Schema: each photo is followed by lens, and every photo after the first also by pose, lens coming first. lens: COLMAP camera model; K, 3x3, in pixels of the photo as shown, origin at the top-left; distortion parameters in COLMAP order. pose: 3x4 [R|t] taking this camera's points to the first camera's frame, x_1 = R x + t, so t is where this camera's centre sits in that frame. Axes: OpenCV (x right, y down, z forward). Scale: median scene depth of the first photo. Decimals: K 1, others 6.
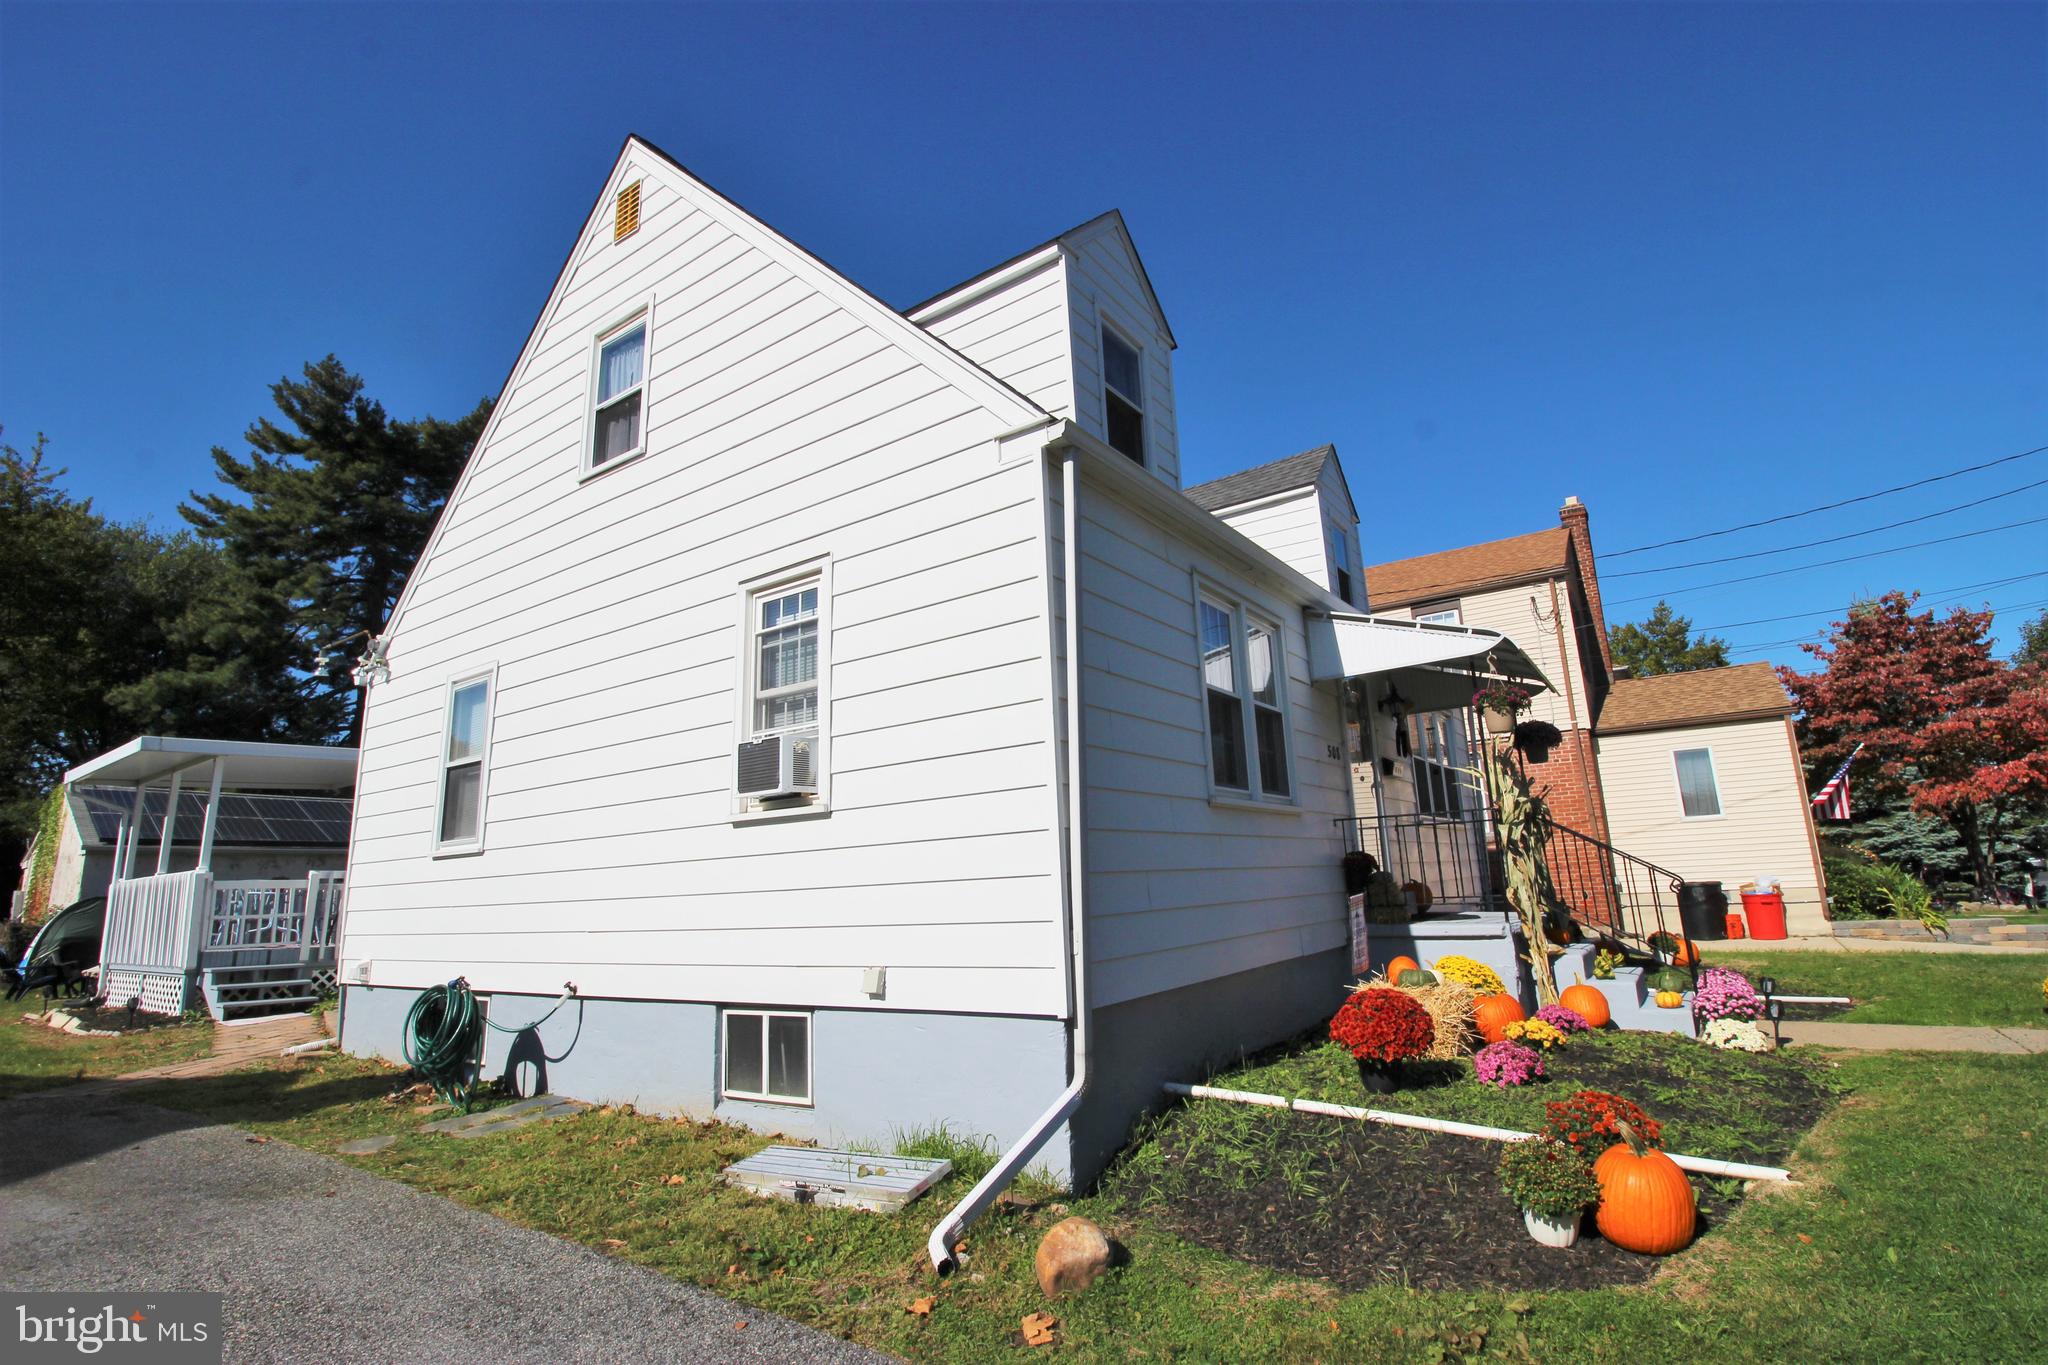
lens RADIAL K [[979.0, 0, 1020.7], [0, 979.0, 677.8], [0, 0, 1]] dist [-0.017017, -0.002851]
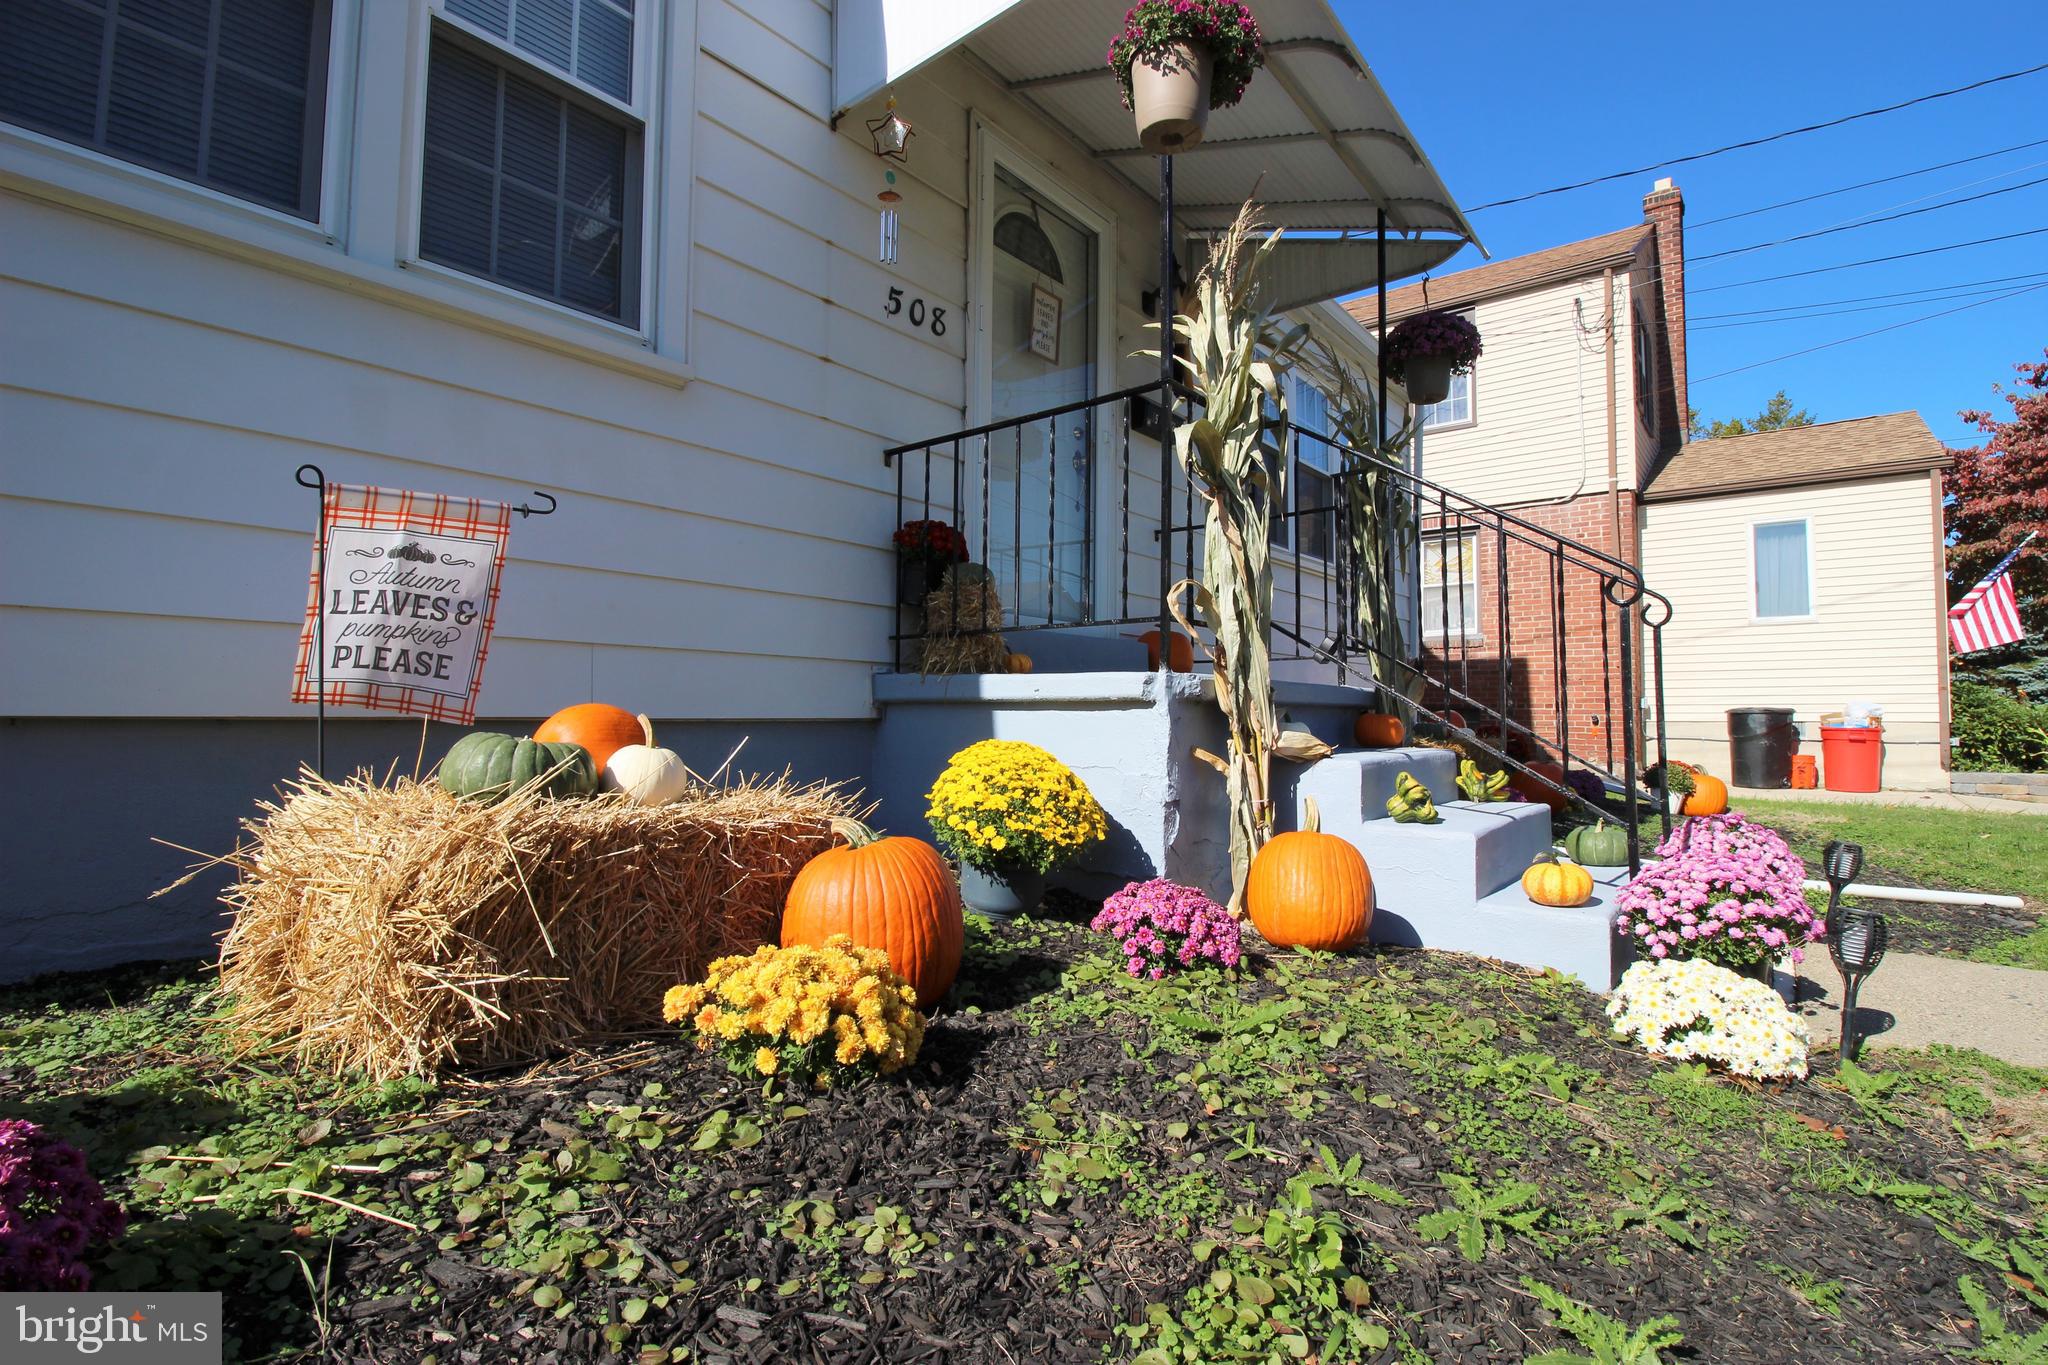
lens RADIAL K [[979.0, 0, 1027.4], [0, 979.0, 682.6], [0, 0, 1]] dist [-0.017017, -0.002851]
pose [[0.997089, 0.042951, -0.062994, 0.220904], [-0.031357, 0.984129, 0.174664, 0.089681], [0.069496, -0.172180, 0.982611, 0.287429]]
